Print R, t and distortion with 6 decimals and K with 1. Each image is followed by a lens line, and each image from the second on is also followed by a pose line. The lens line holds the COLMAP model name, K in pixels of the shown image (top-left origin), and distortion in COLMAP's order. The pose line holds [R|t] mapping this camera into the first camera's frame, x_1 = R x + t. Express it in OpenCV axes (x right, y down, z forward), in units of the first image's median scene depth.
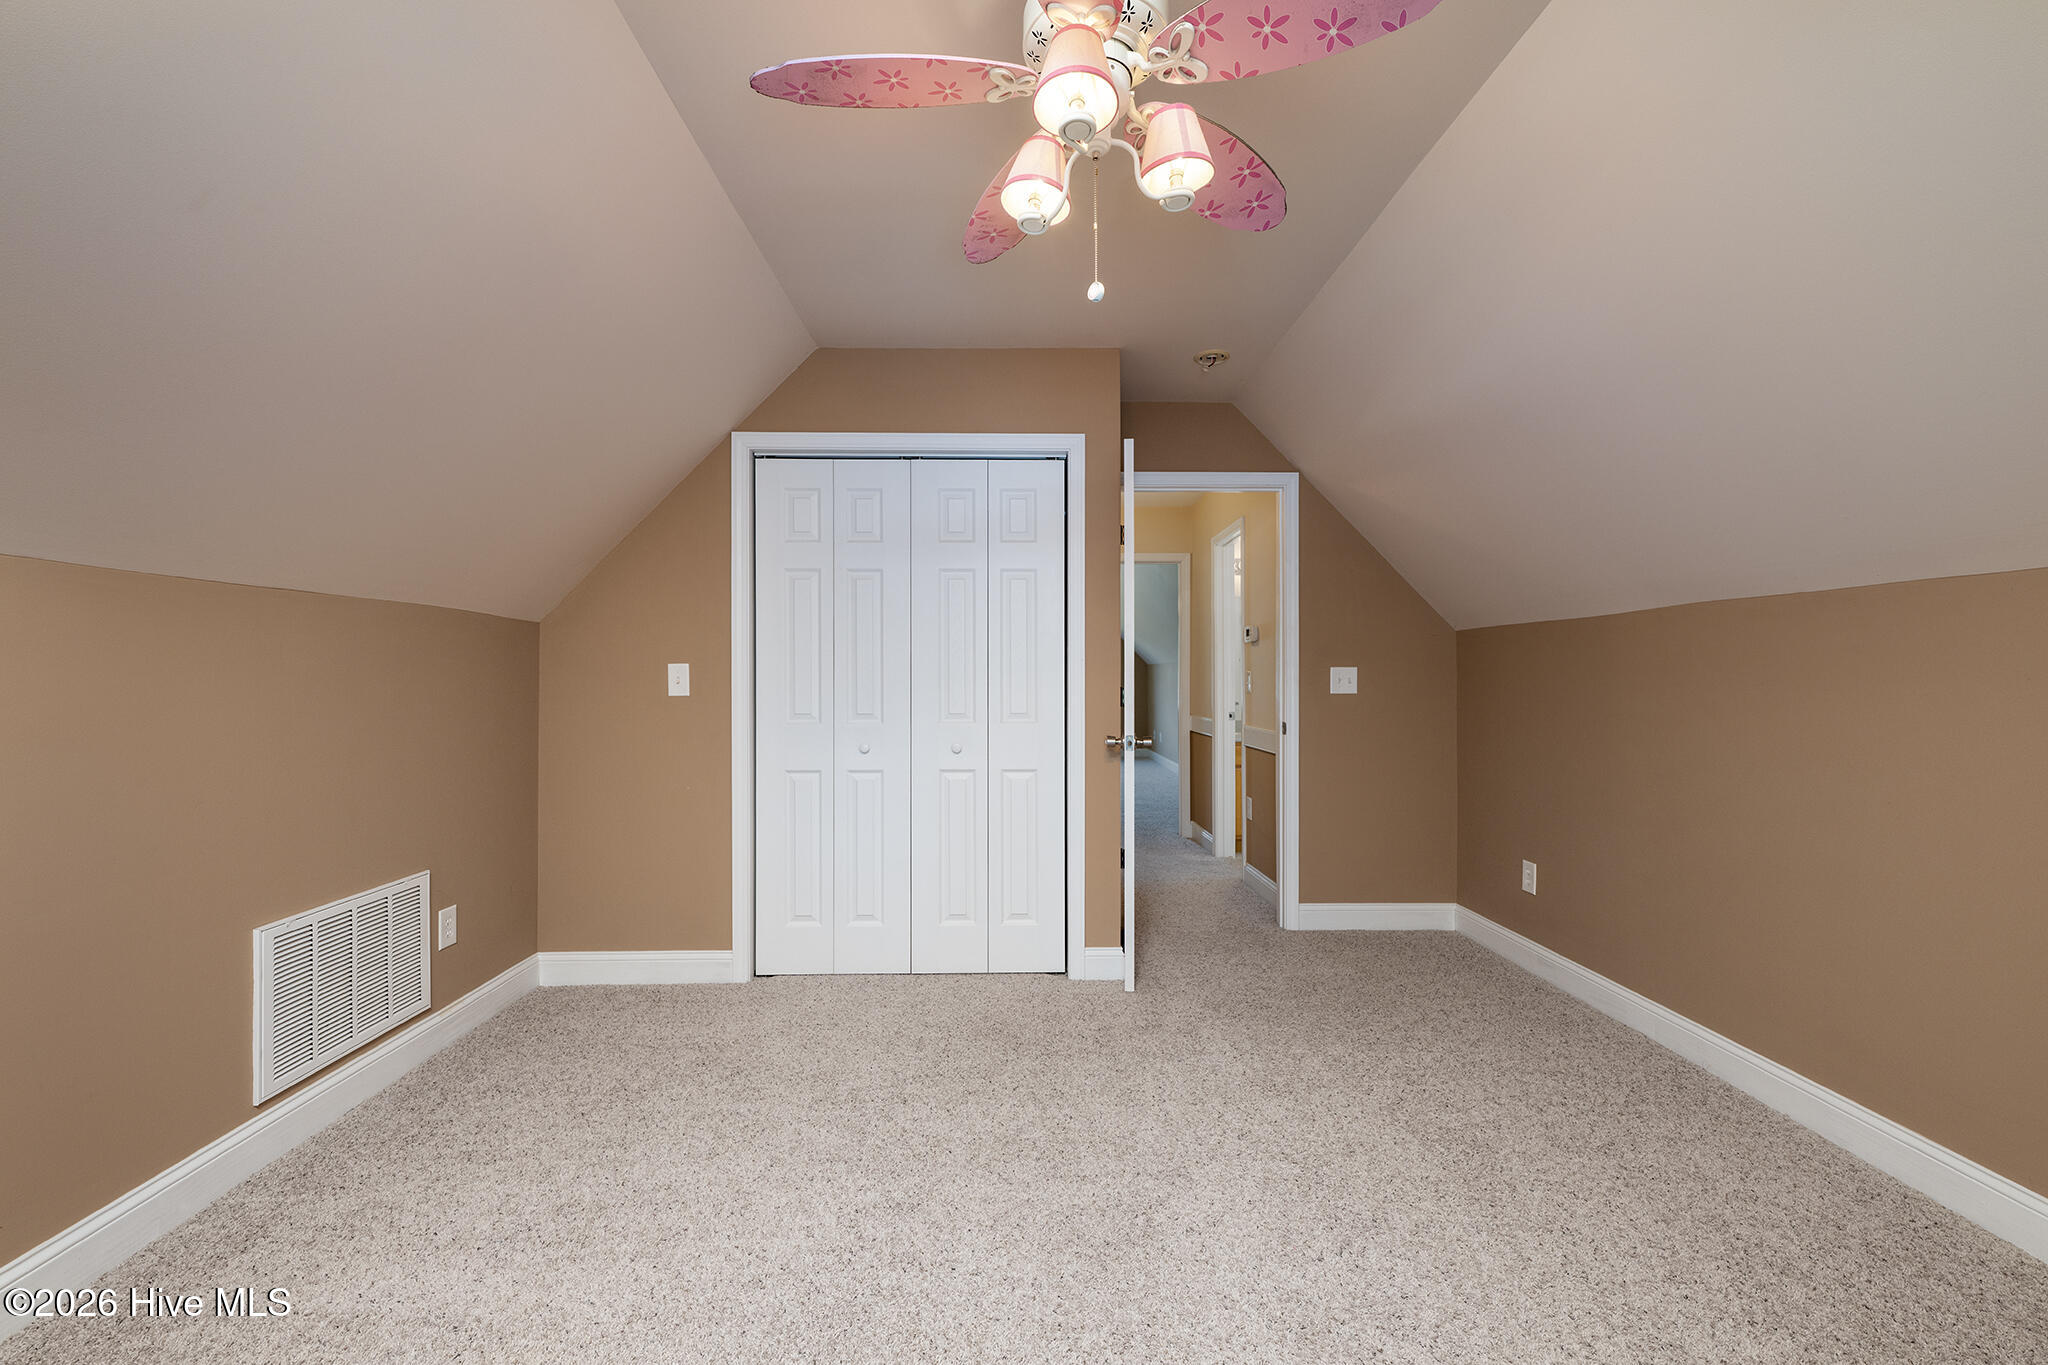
lens RADIAL K [[810.4, 0, 1022.7], [0, 810.4, 681.5], [0, 0, 1]] dist [0.000295, 0.000178]
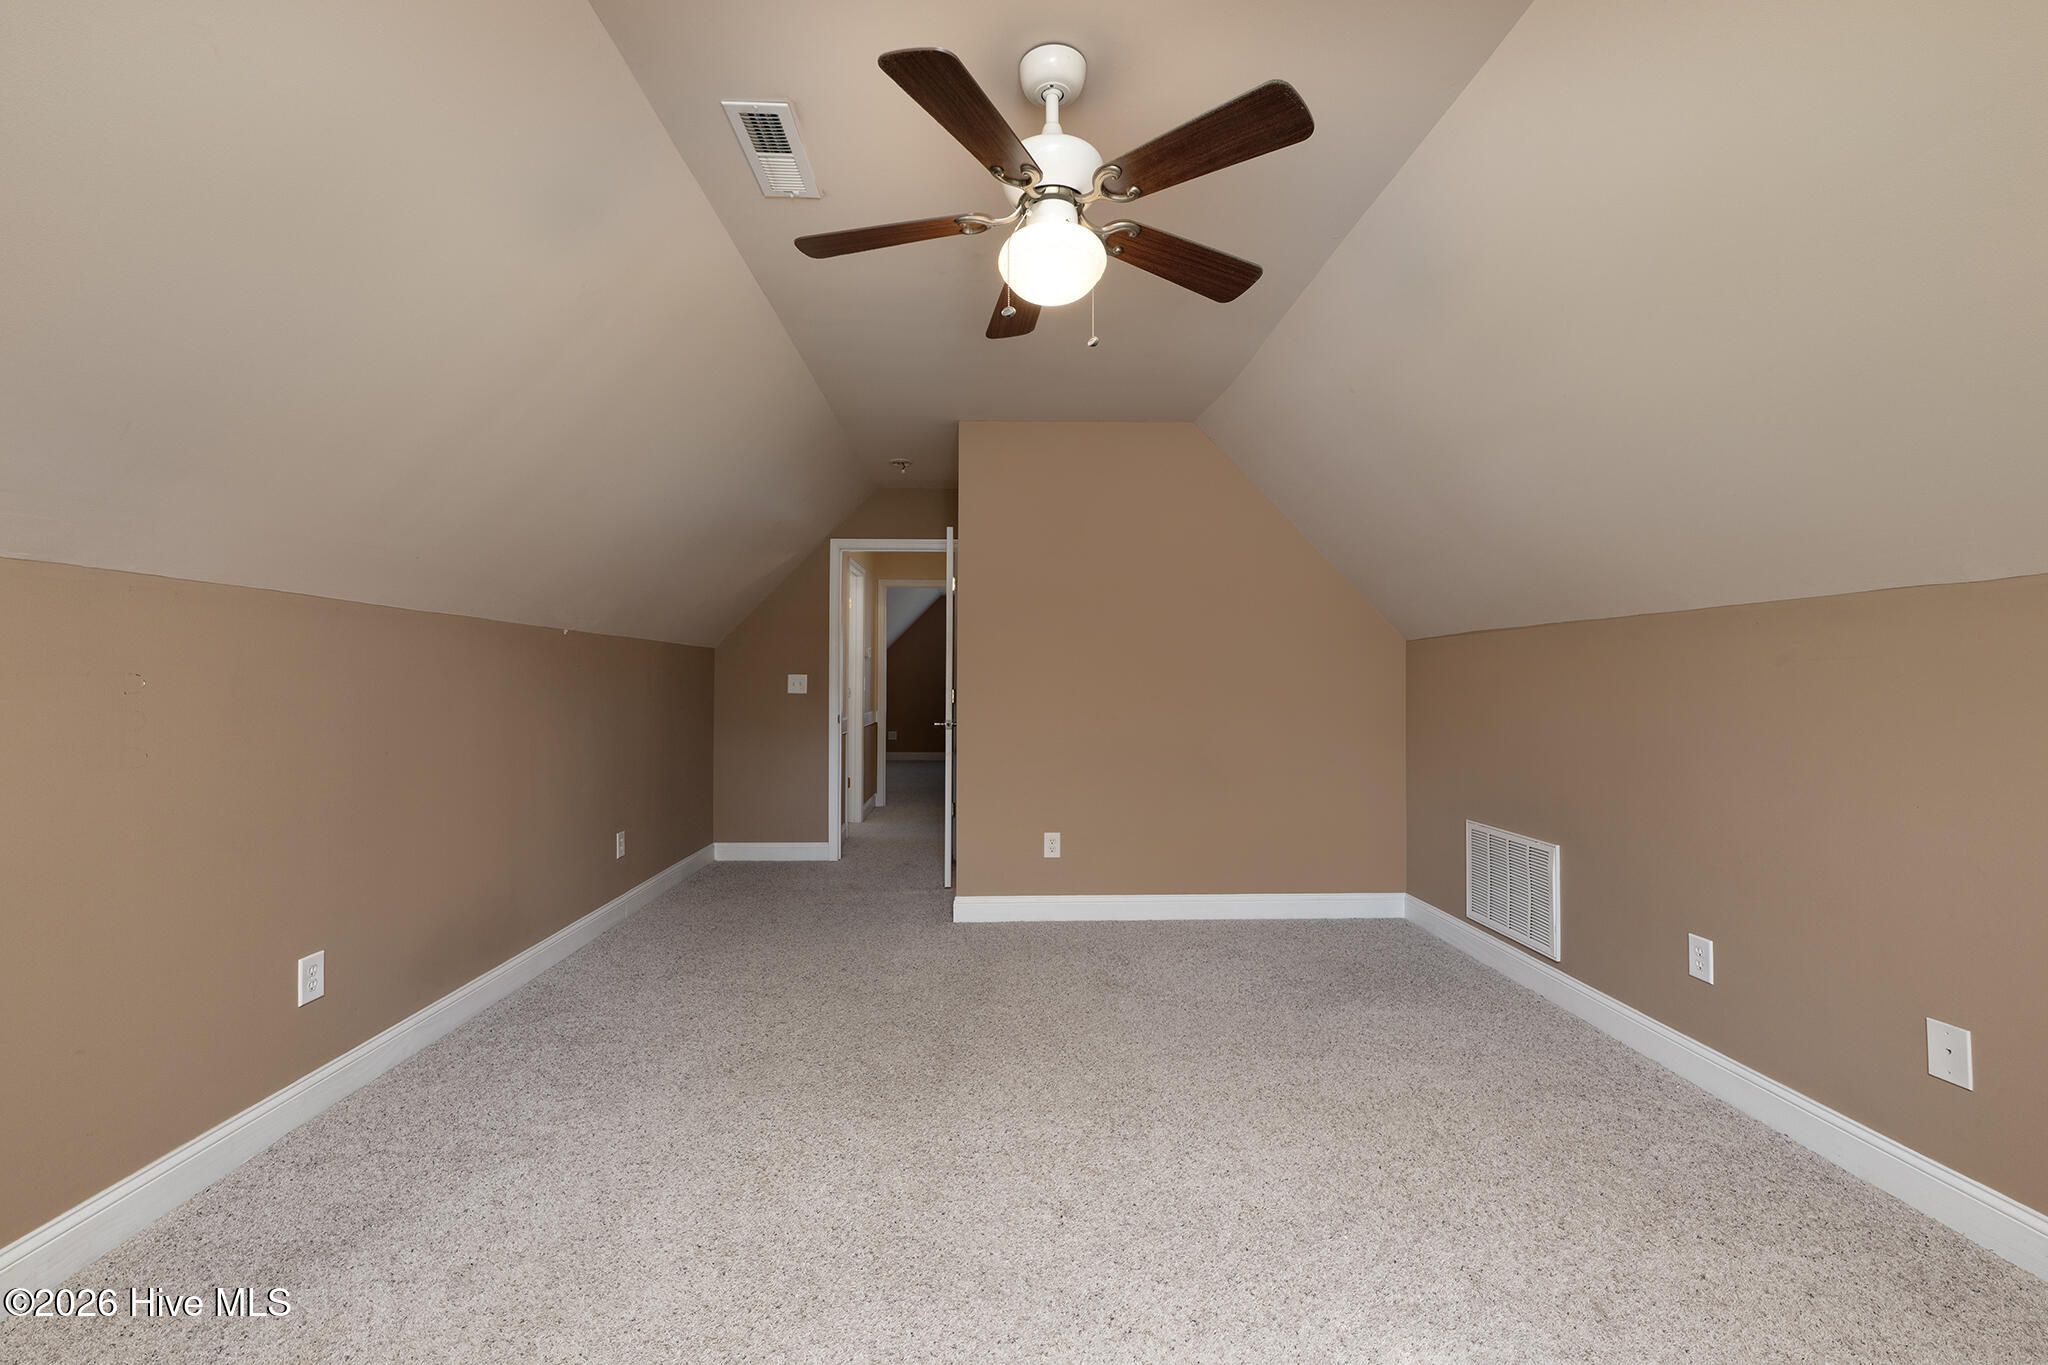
lens RADIAL K [[810.4, 0, 1022.7], [0, 810.4, 681.5], [0, 0, 1]] dist [0.000295, 0.000178]
pose [[0.999620, 0.003609, 0.027314, 0.003160], [-0.003543, 0.999991, -0.002452, -0.001472], [-0.027322, 0.002354, 0.999624, -0.228068]]
